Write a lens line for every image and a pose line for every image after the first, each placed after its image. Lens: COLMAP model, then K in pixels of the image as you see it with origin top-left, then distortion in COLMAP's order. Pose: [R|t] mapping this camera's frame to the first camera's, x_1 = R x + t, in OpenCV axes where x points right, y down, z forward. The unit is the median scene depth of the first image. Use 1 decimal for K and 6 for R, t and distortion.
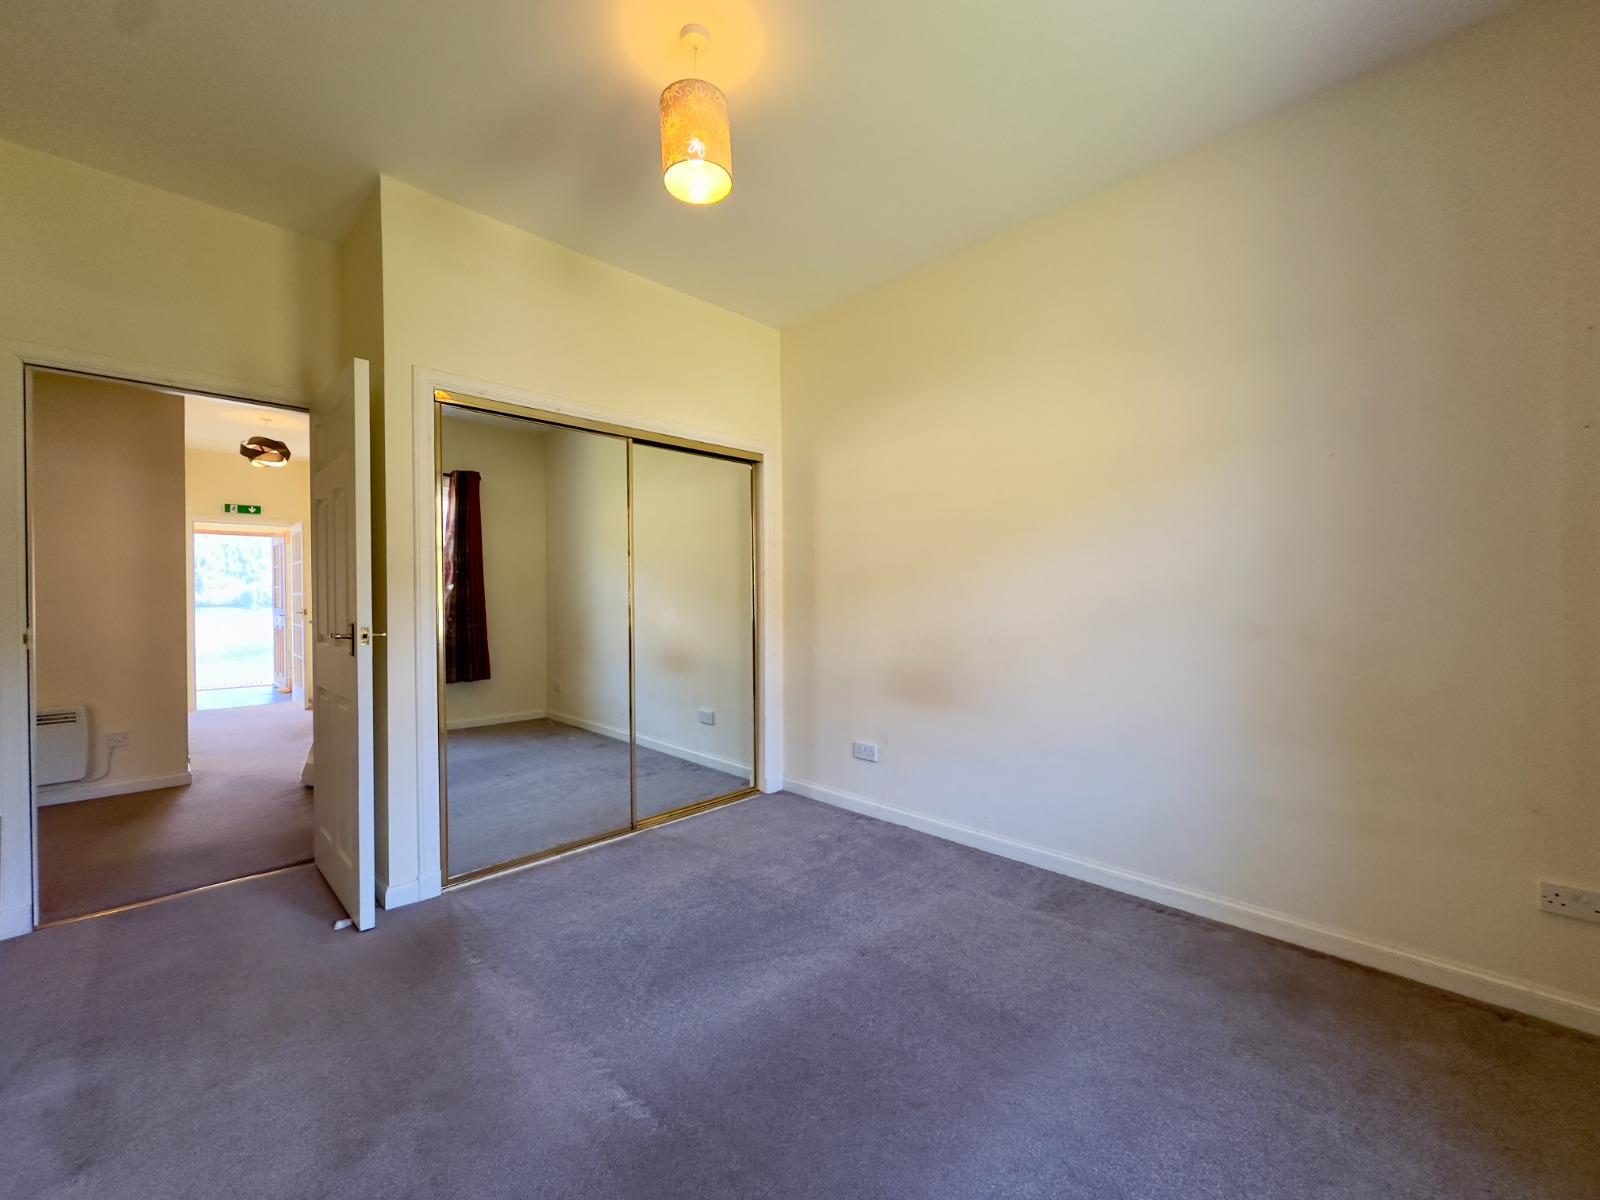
lens RADIAL K [[636.0, 0, 798.1], [0, 636.0, 599.8], [0, 0, 1]] dist [-0.002036, 0.000338]
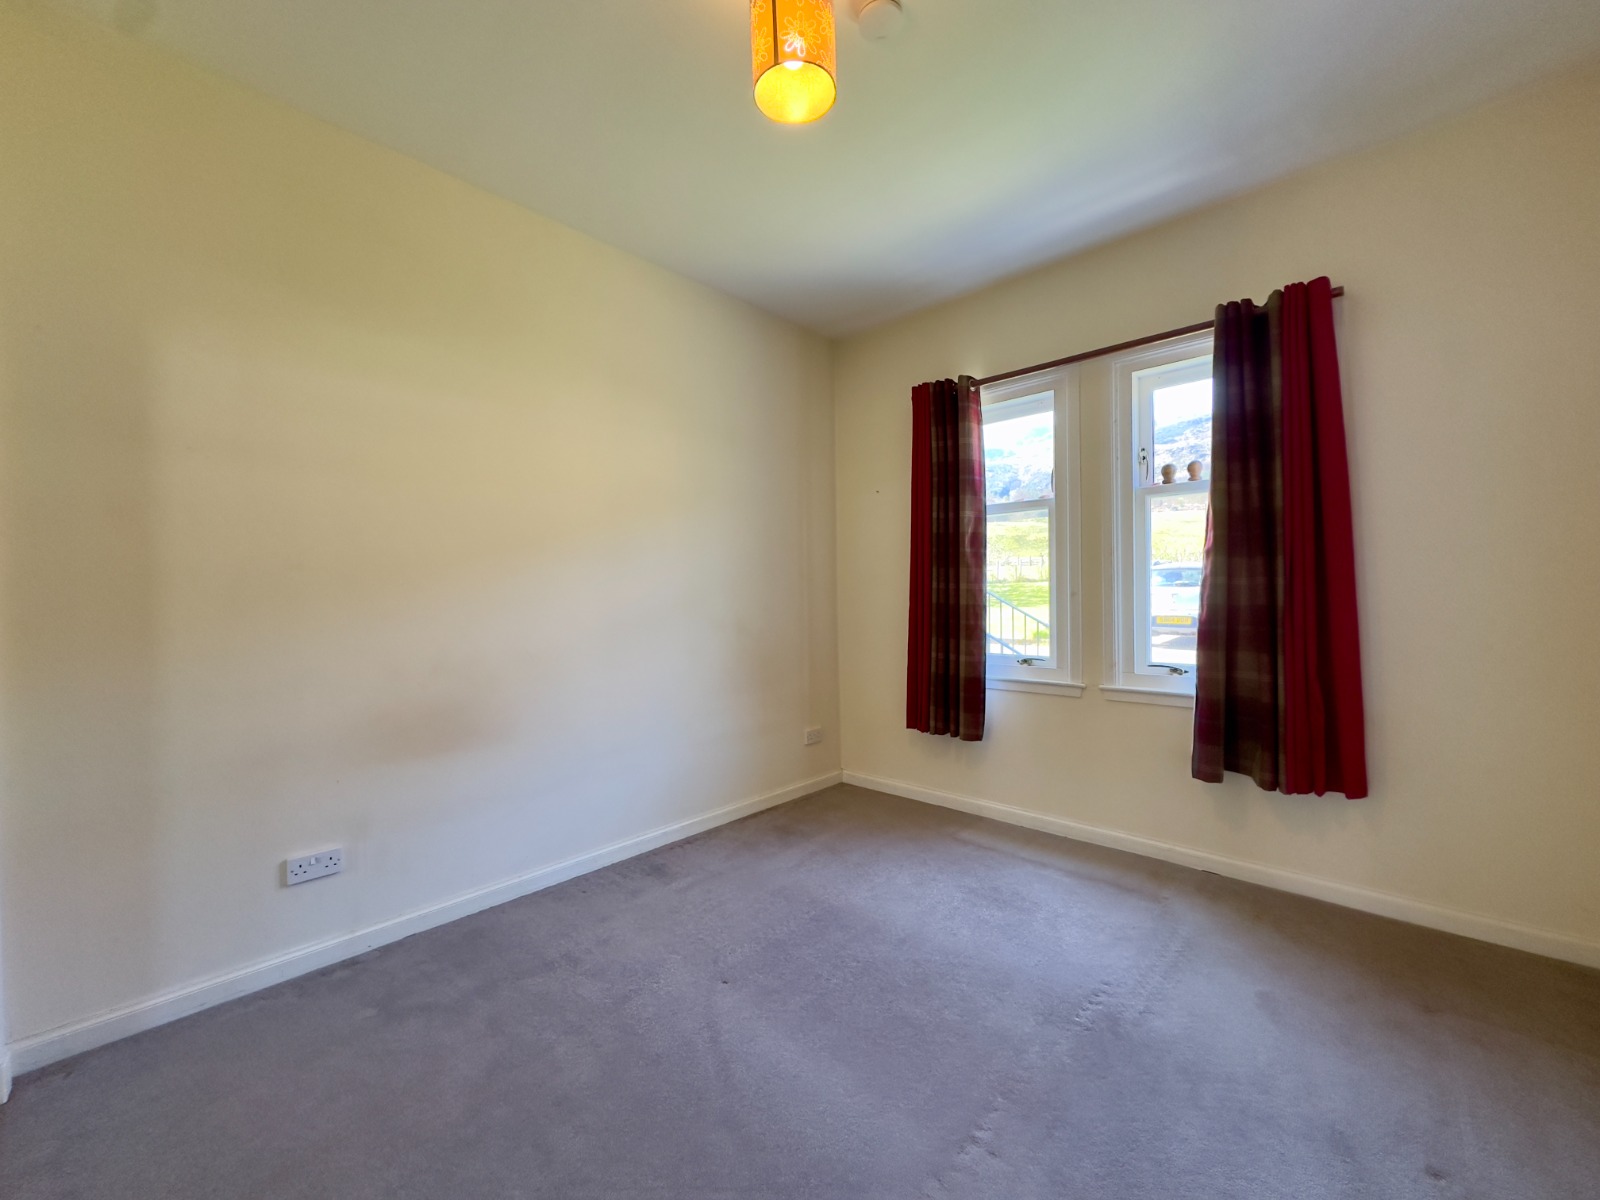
lens RADIAL K [[637.5, 0, 799.0], [0, 637.5, 610.2], [0, 0, 1]] dist [0.001021, 0.000311]
pose [[-0.037323, -0.012307, 0.999227, -0.692055], [0.021997, 0.999672, 0.013135, -0.000601], [-0.999061, 0.022470, -0.037040, 0.753276]]
